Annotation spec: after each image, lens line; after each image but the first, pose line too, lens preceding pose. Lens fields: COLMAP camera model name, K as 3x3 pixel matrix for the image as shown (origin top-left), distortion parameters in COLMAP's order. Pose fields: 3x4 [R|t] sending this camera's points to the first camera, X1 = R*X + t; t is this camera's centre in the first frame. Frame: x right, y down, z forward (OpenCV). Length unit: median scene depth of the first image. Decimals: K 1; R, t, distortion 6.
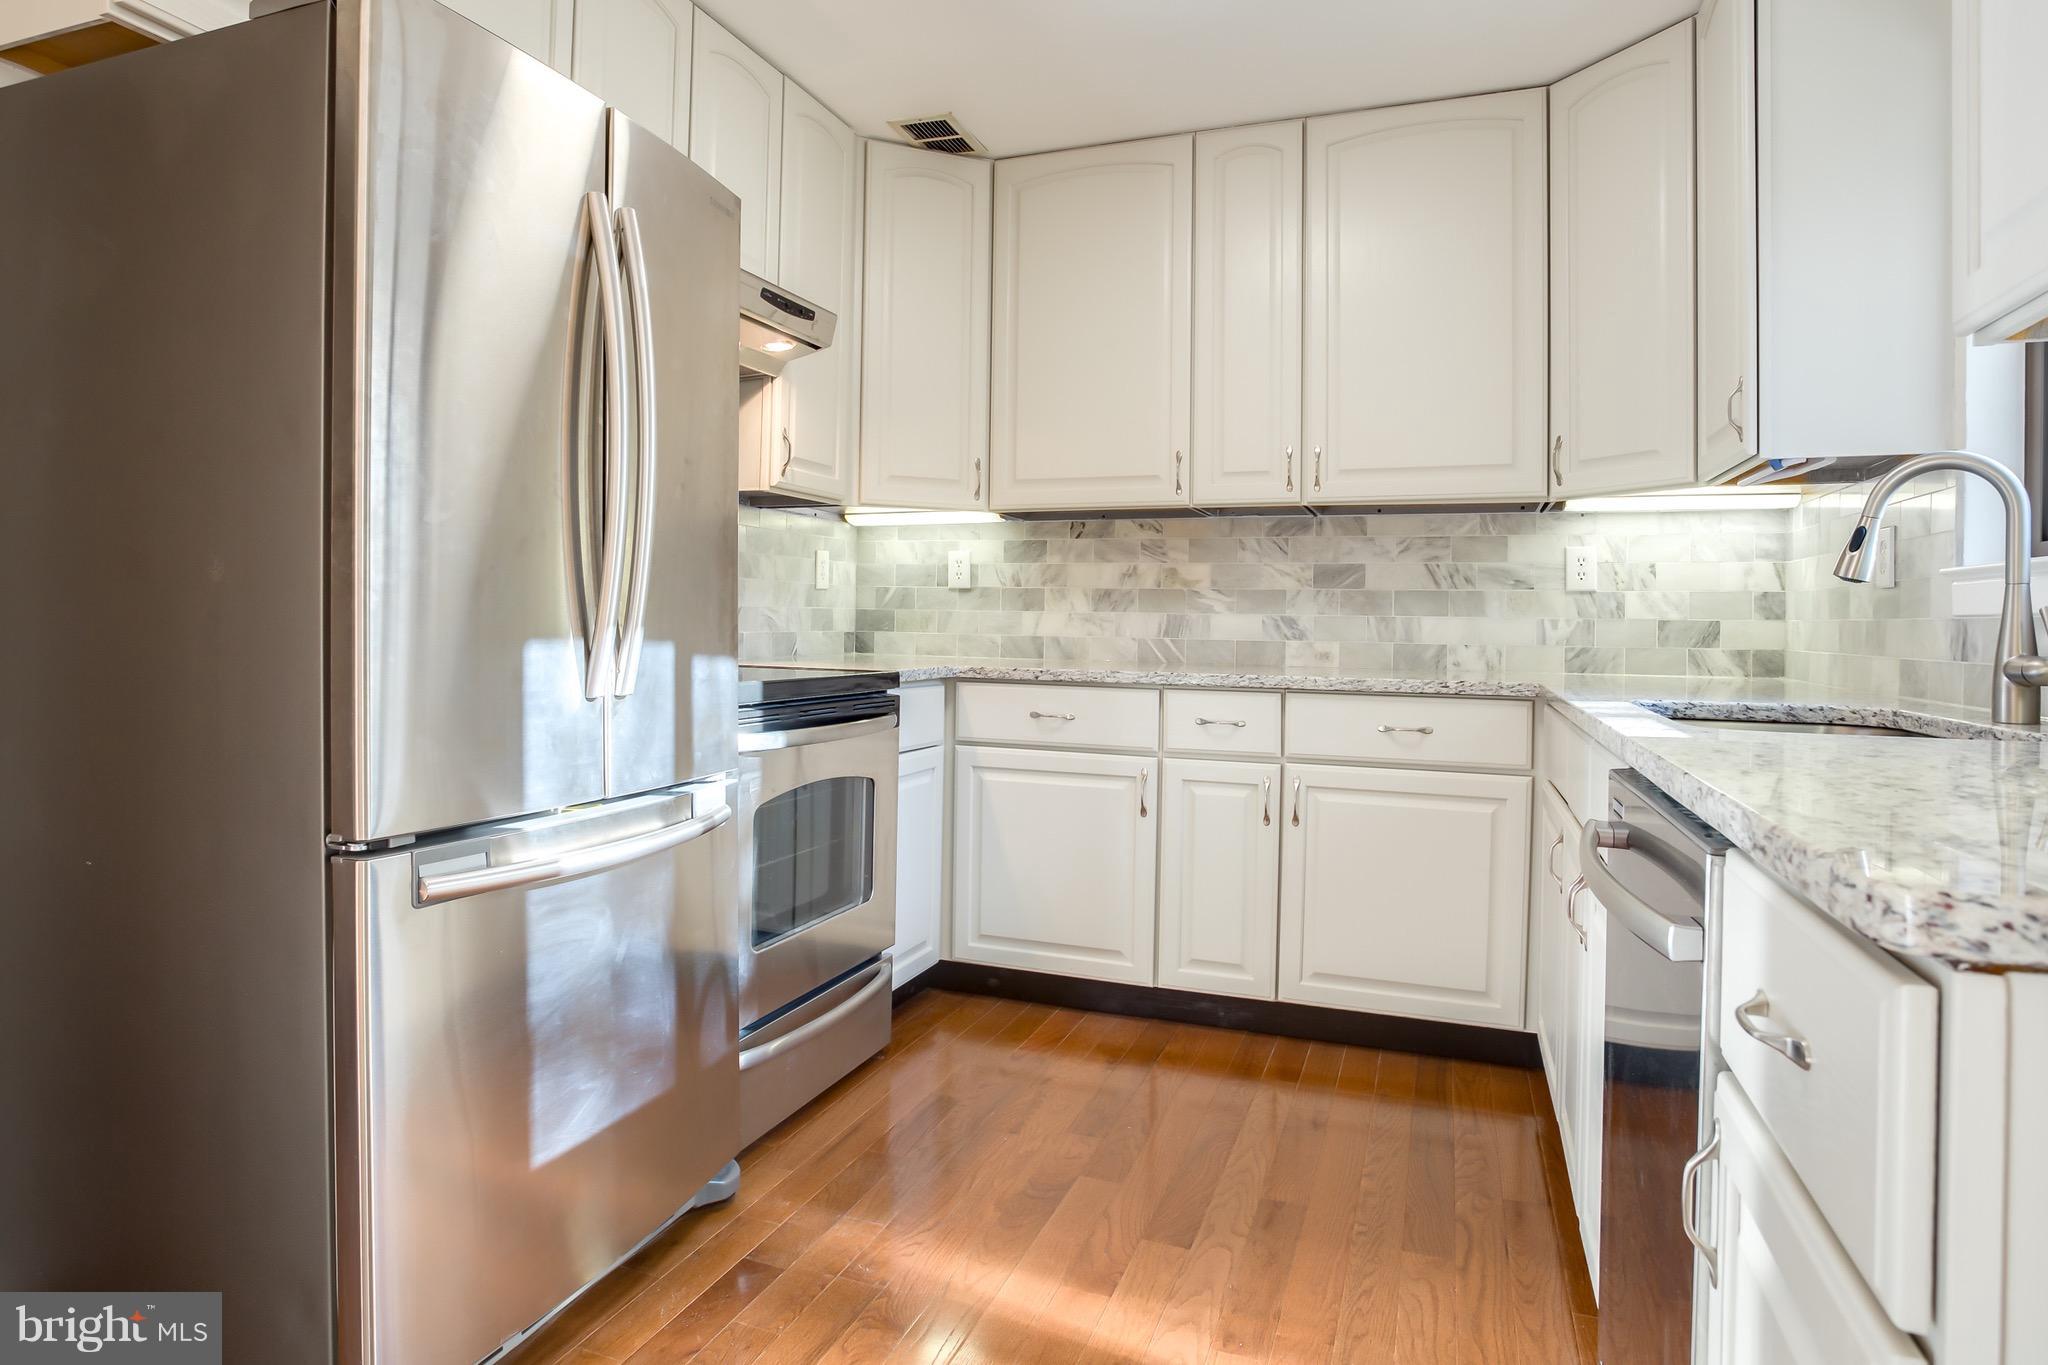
lens RADIAL K [[1195.4, 0, 983.2], [0, 1195.4, 637.0], [0, 0, 1]] dist [-0.029181, 0.001190]
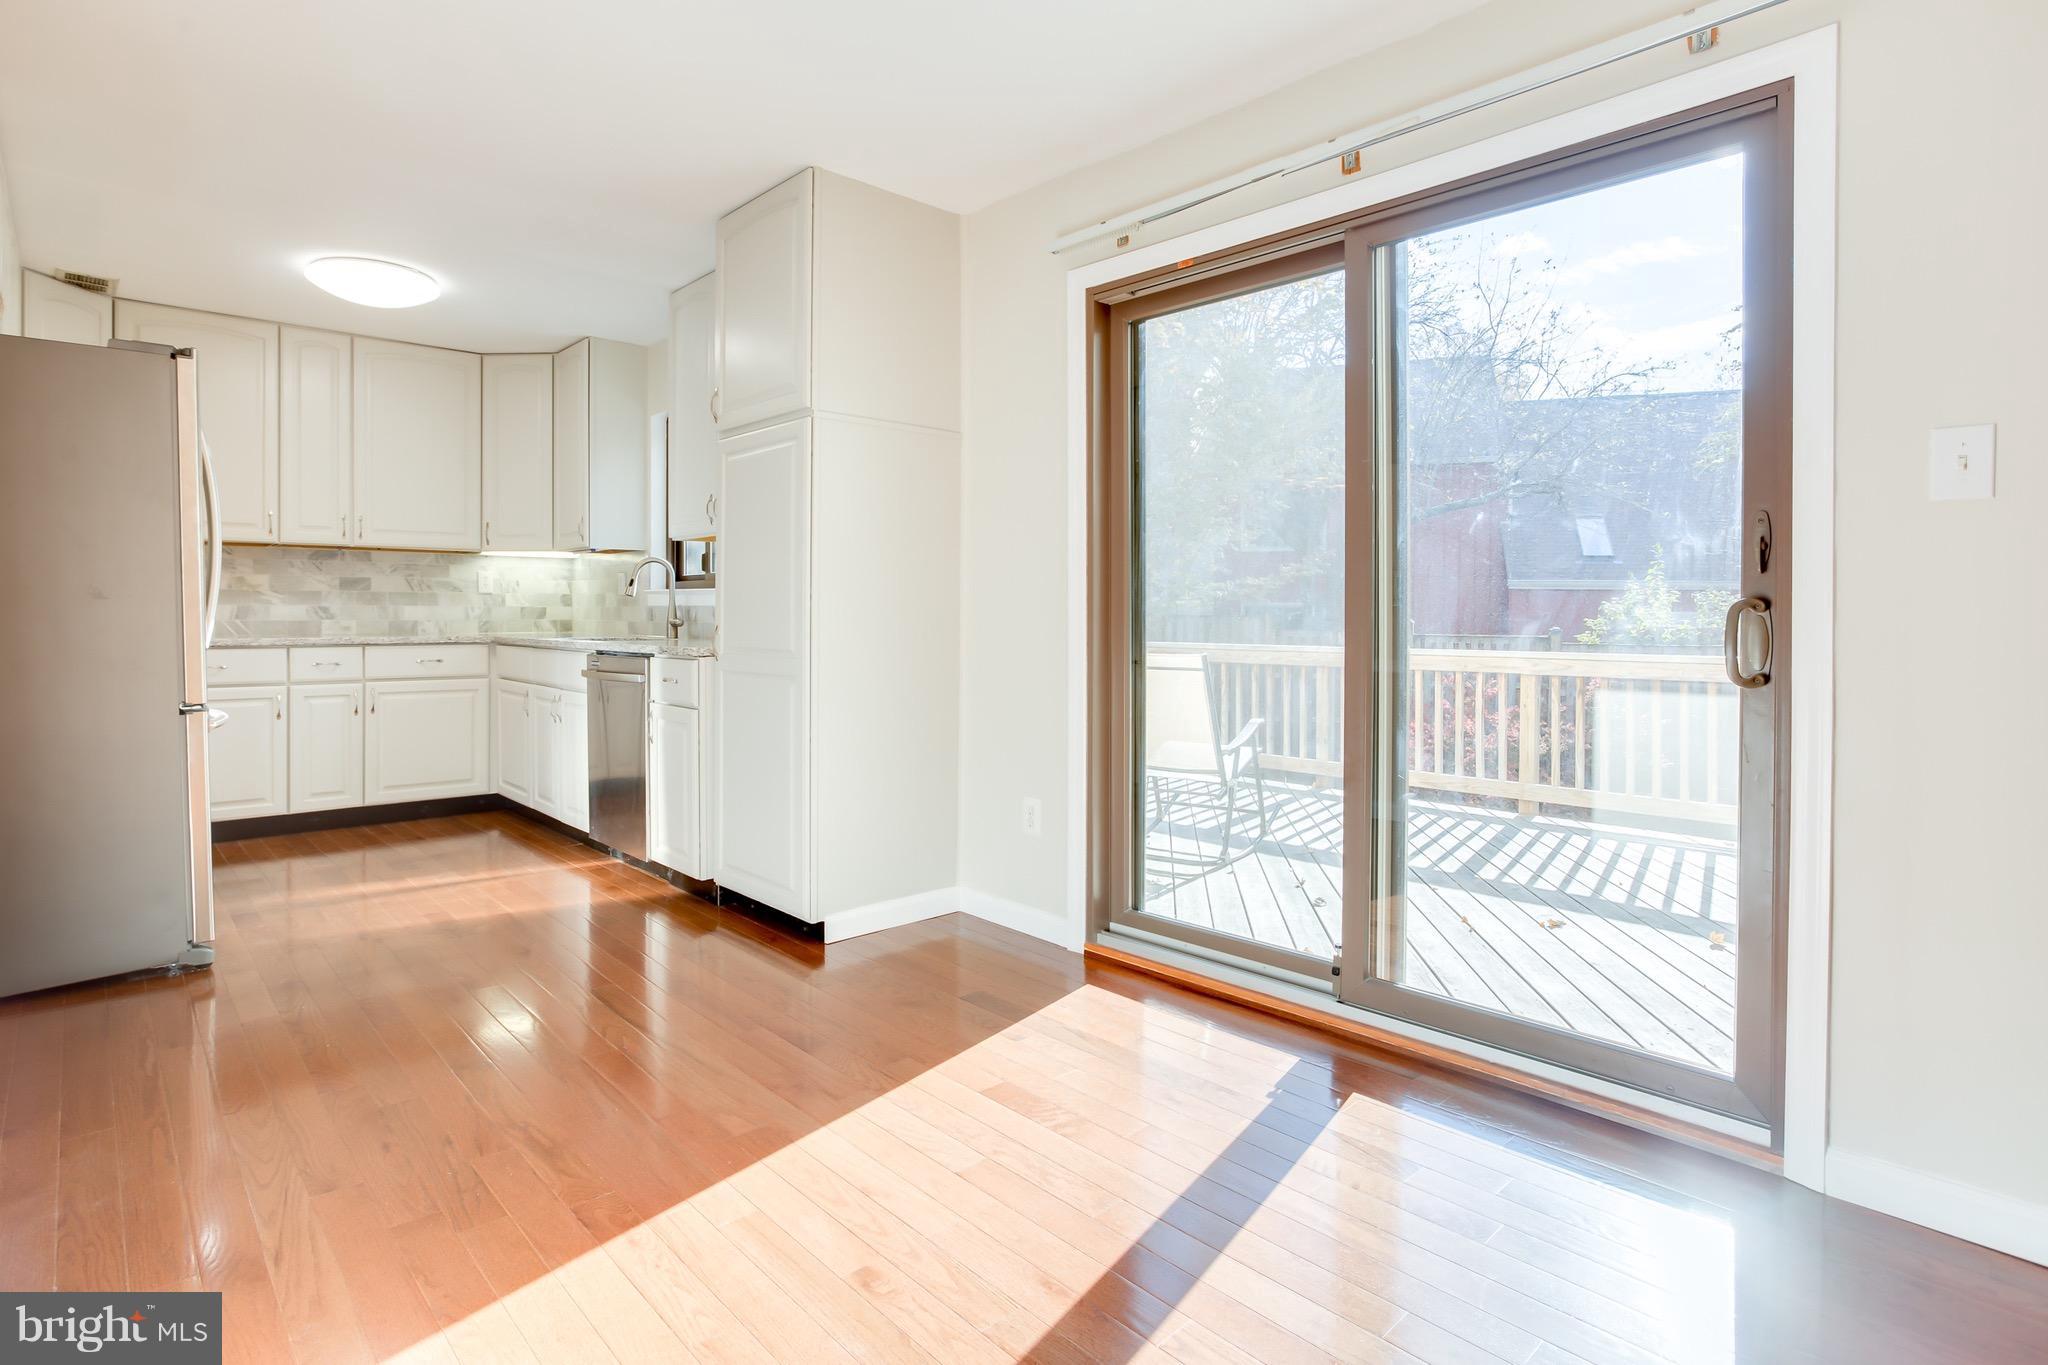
lens RADIAL K [[1090.2, 0, 988.6], [0, 1090.2, 629.2], [0, 0, 1]] dist [0.000245, 0.000229]
pose [[0.473708, -0.026771, 0.880275, -0.782261], [0.015336, 0.999637, 0.022148, -0.004531], [-0.880548, 0.003009, 0.473947, -0.698145]]
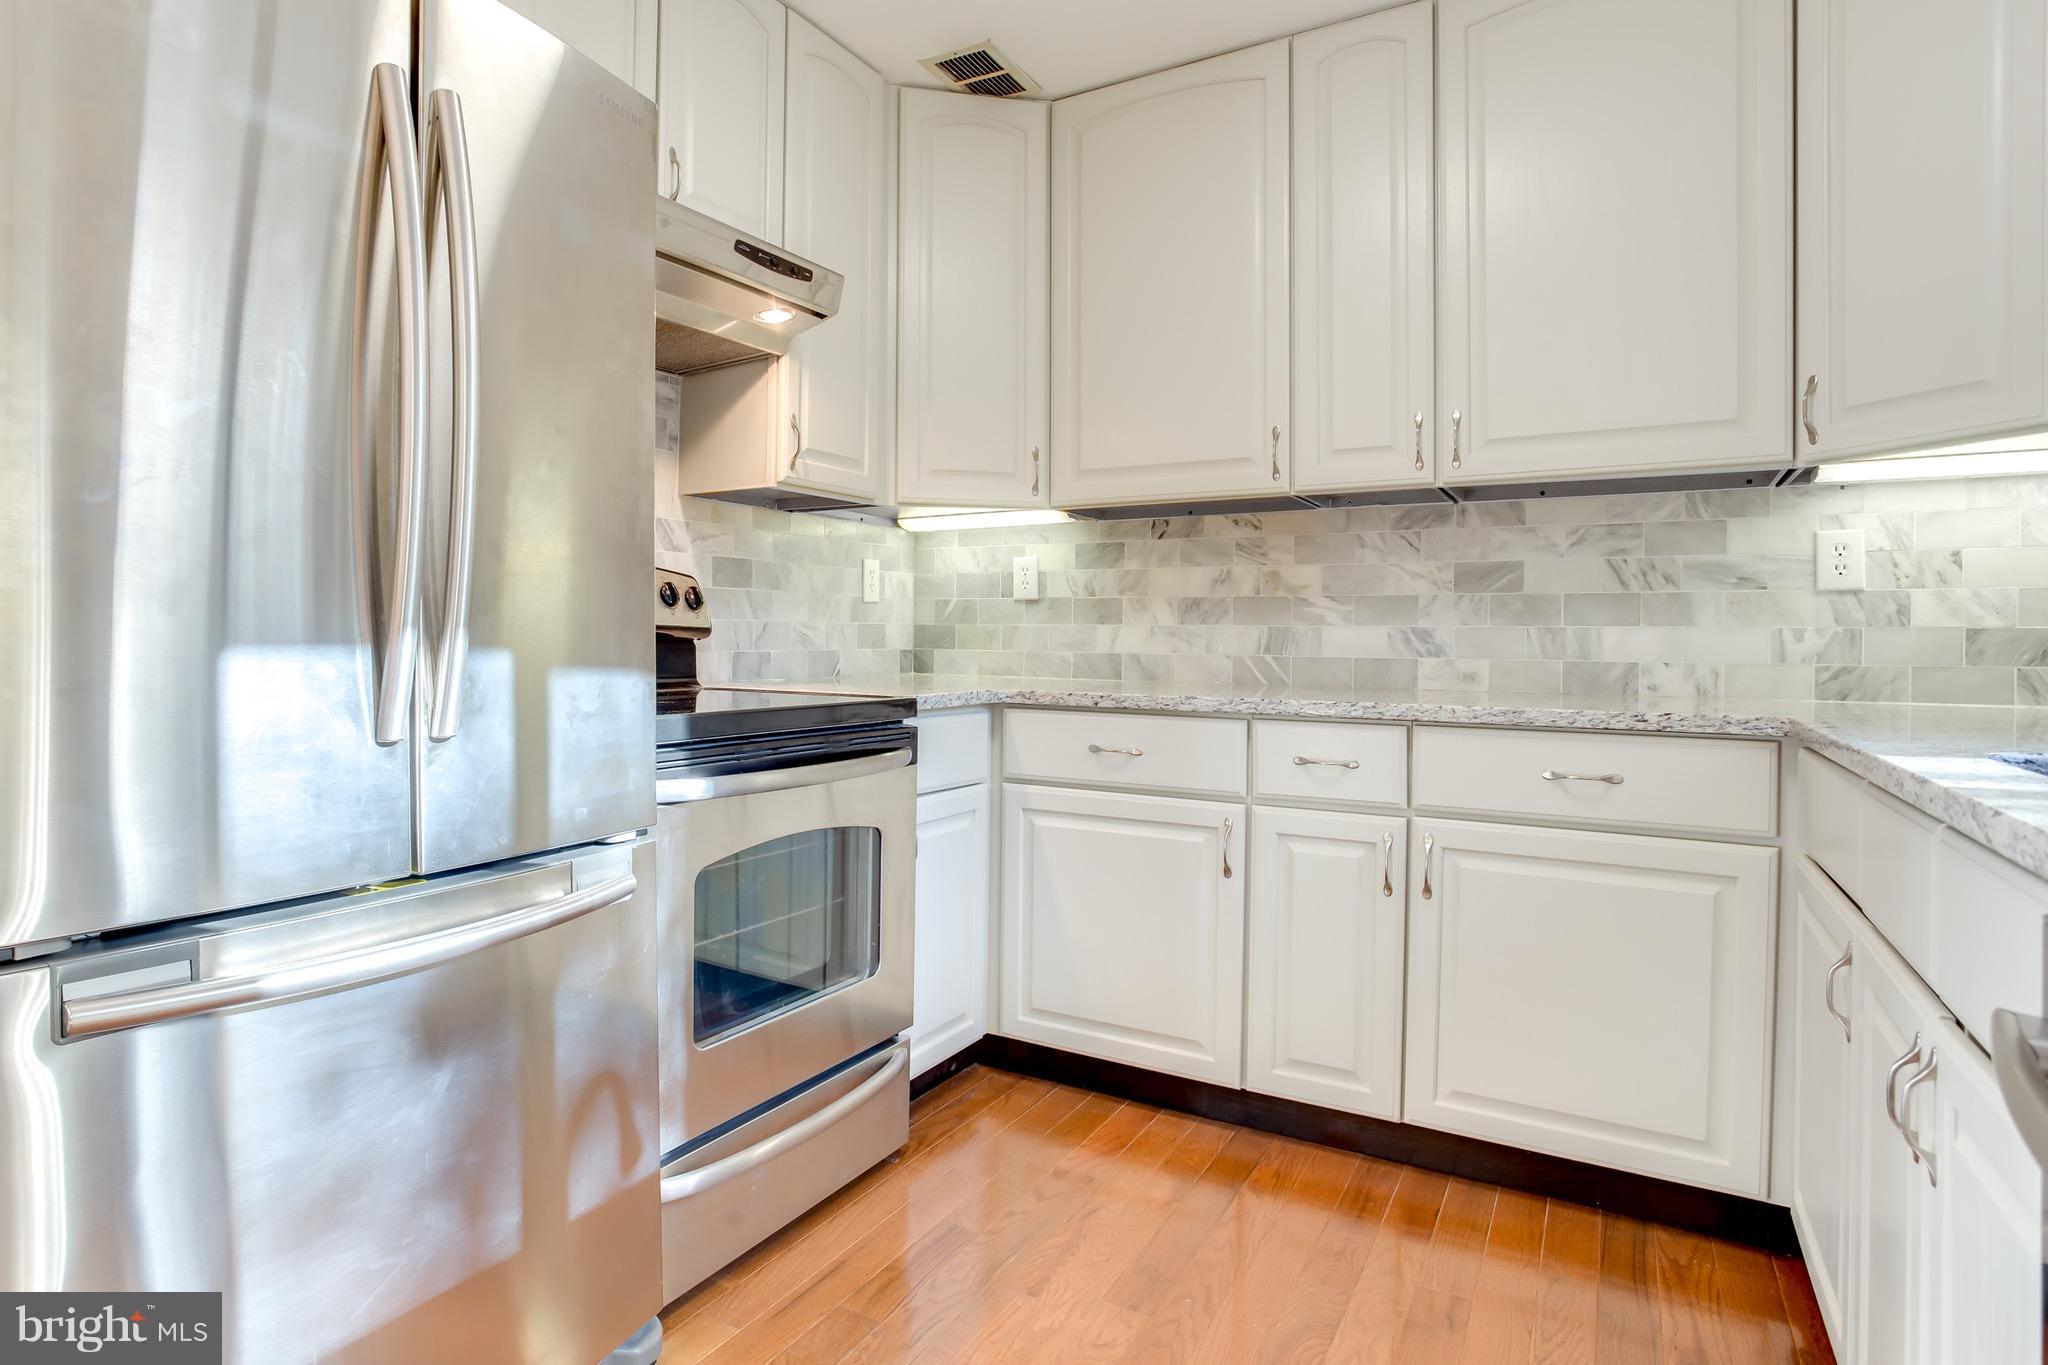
lens RADIAL K [[1137.0, 0, 890.7], [0, 1137.0, 648.1], [0, 0, 1]] dist [-0.041760, 0.024397]
pose [[0.979159, -0.004987, -0.203034, 0.066289], [0.004064, 0.999979, -0.004965, -0.001386], [0.203054, 0.004036, 0.979159, 0.201808]]
